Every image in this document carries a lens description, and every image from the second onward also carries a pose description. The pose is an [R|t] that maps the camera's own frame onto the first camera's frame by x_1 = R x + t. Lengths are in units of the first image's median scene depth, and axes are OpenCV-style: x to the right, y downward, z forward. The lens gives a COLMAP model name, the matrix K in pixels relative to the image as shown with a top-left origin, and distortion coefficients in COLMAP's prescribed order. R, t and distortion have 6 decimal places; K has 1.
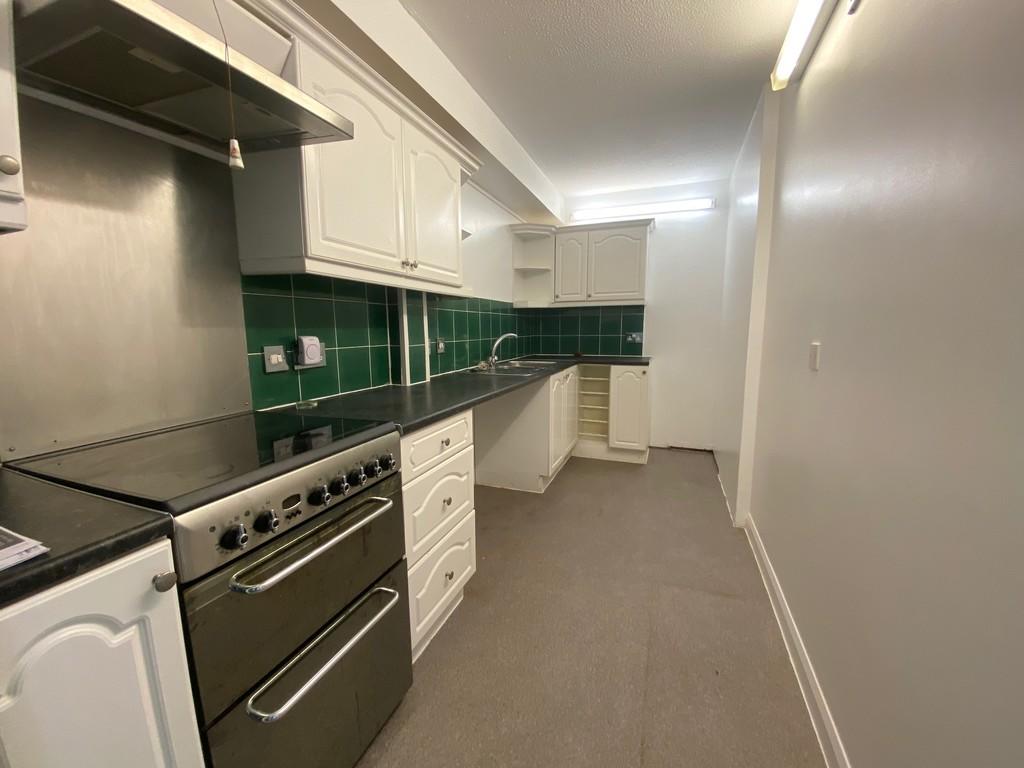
lens RADIAL K [[408.1, 0, 509.8], [0, 408.1, 380.8], [0, 0, 1]] dist [0.016532, -0.018033]
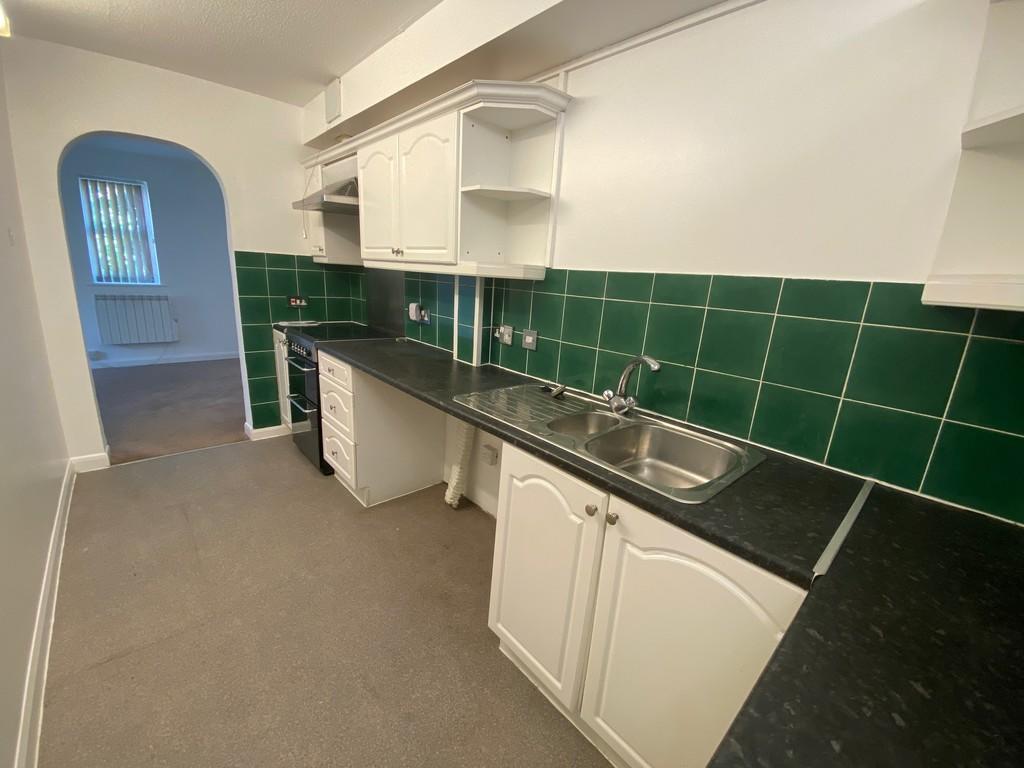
lens RADIAL K [[425.4, 0, 495.3], [0, 425.4, 385.0], [0, 0, 1]] dist [0.001451, -0.000028]
pose [[-0.449953, 0.159108, -0.878764, 0.716228], [-0.207267, 0.938528, 0.276055, -0.262564], [0.868667, 0.306350, -0.389316, 1.561669]]
